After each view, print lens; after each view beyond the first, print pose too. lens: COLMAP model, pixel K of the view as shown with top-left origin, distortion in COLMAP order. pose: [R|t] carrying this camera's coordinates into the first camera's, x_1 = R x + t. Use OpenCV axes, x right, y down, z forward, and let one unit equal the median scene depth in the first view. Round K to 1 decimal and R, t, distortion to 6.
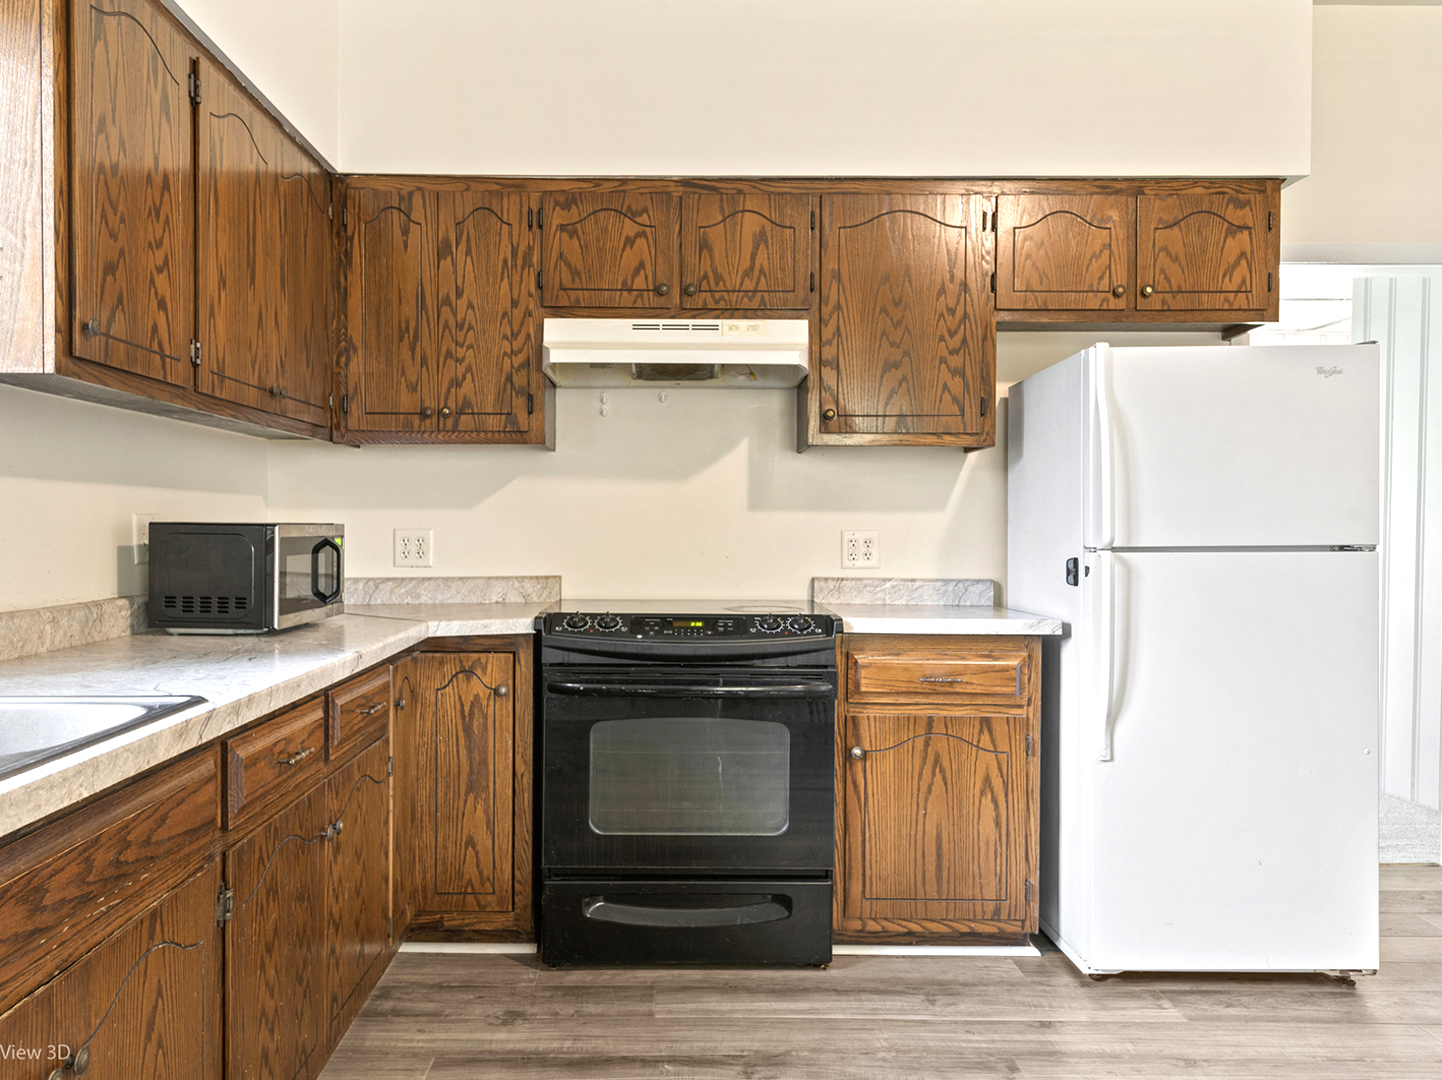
lens RADIAL K [[1095.3, 0, 714.3], [0, 1095.3, 542.8], [0, 0, 1]] dist [0.040289, -0.031166]
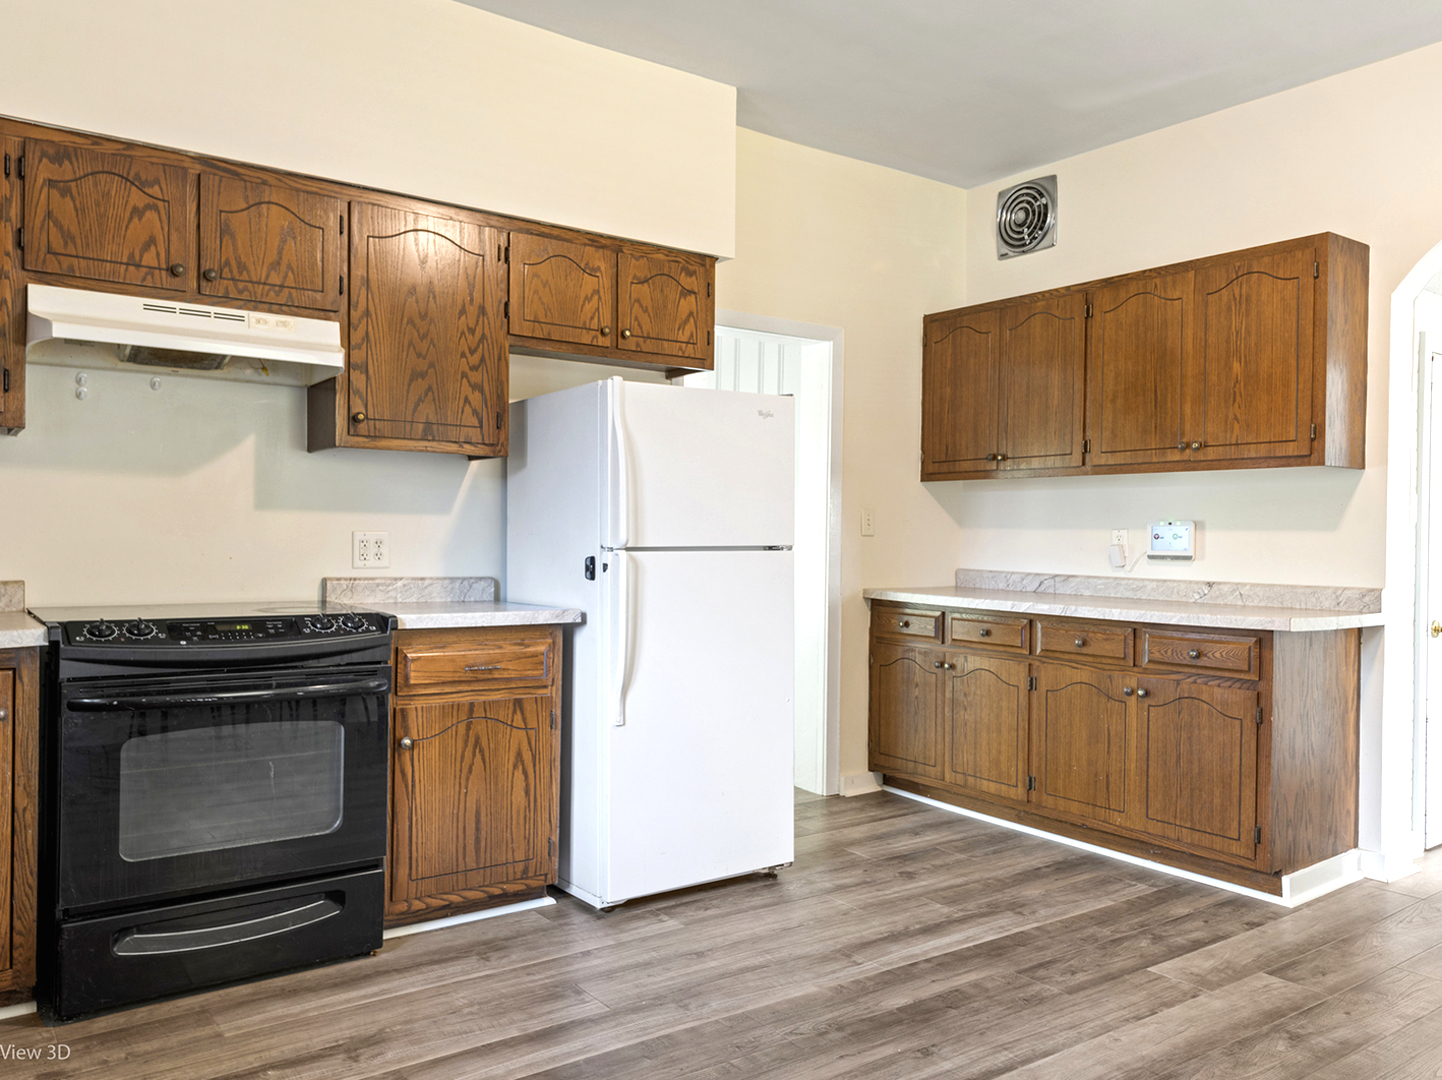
lens RADIAL K [[1095.3, 0, 717.4], [0, 1095.3, 540.1], [0, 0, 1]] dist [0.040289, -0.031166]
pose [[0.815079, 0.004296, 0.579333, -0.236585], [-0.003181, 0.999991, -0.002939, -0.000863], [-0.579341, 0.000553, 0.815085, -0.031793]]
